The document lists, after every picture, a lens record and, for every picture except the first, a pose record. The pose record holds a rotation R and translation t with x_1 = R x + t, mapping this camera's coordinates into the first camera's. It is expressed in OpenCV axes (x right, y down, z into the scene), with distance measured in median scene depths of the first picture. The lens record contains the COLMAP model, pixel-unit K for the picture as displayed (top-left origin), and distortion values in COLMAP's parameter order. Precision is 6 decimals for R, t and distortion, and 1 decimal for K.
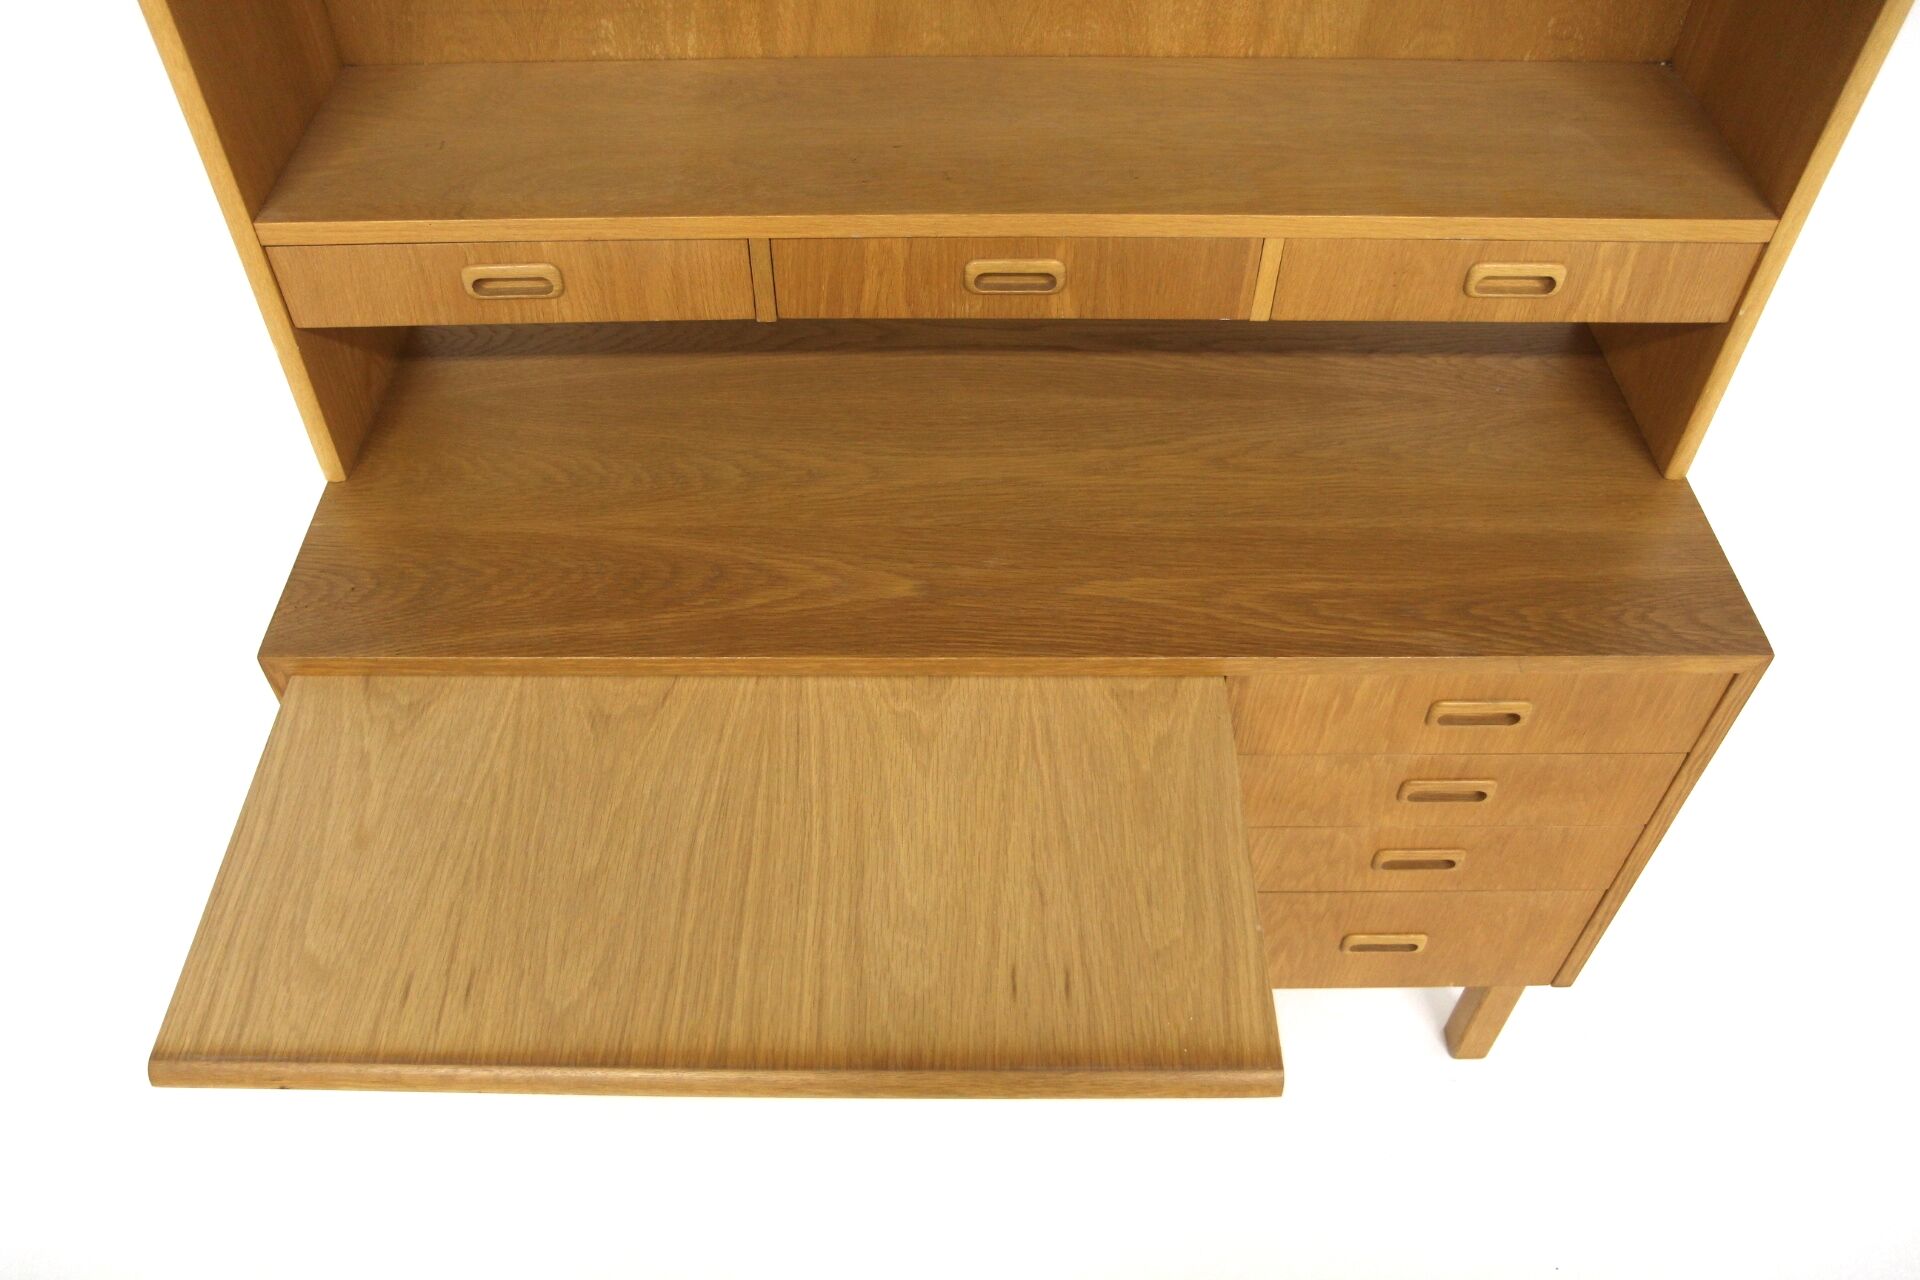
lens RADIAL K [[1501.8, 0, 947.5], [0, 1501.8, 633.8], [0, 0, 1]] dist [-0.076228, 0.045329]
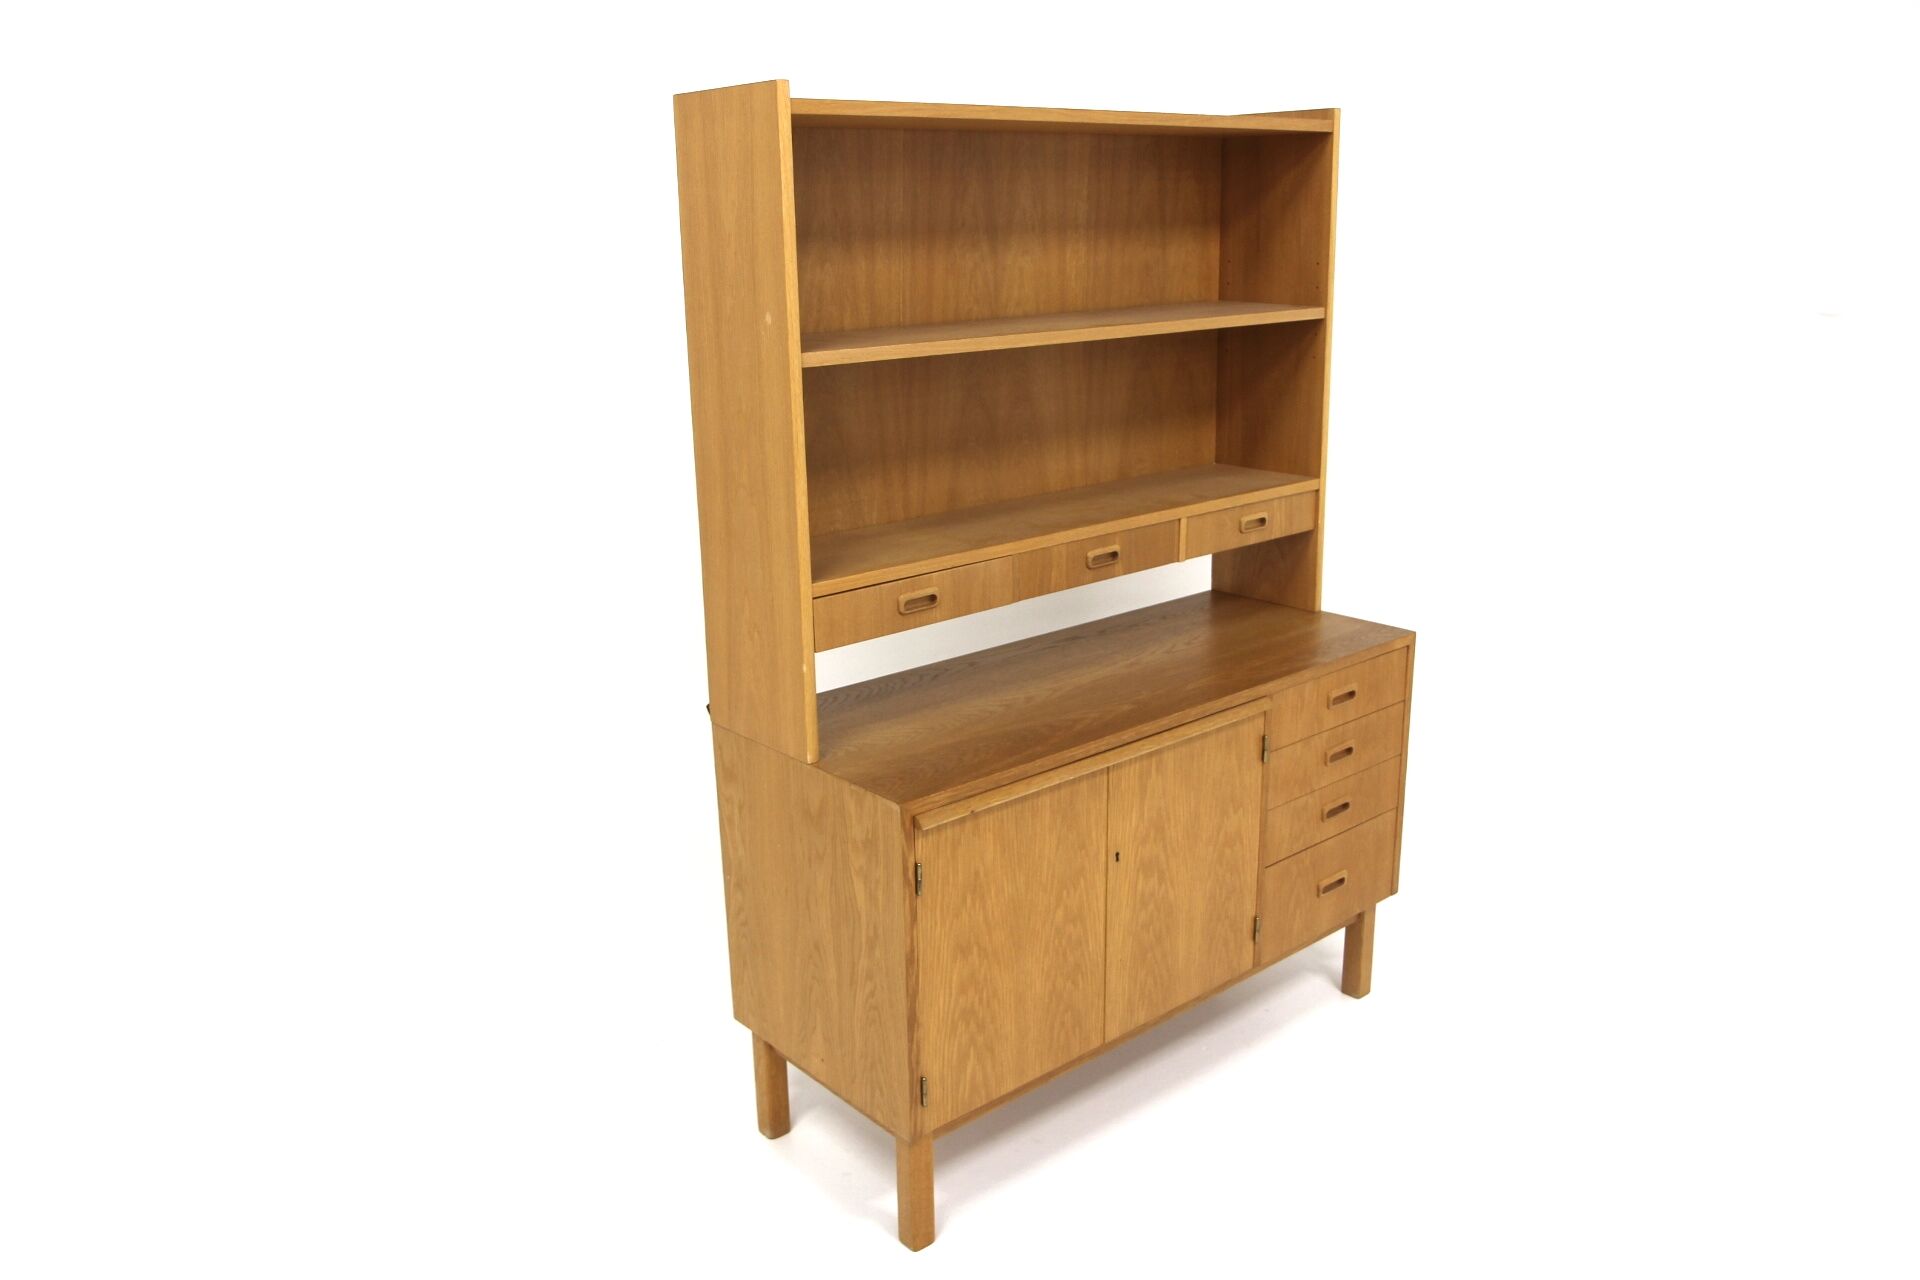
lens RADIAL K [[1501.8, 0, 957.1], [0, 1501.8, 636.8], [0, 0, 1]] dist [-0.076228, 0.045329]
pose [[0.758690, -0.191883, 0.622552, -1.327188], [0.493350, 0.793321, -0.356717, 0.461147], [-0.425436, 0.577774, 0.696550, -0.291204]]
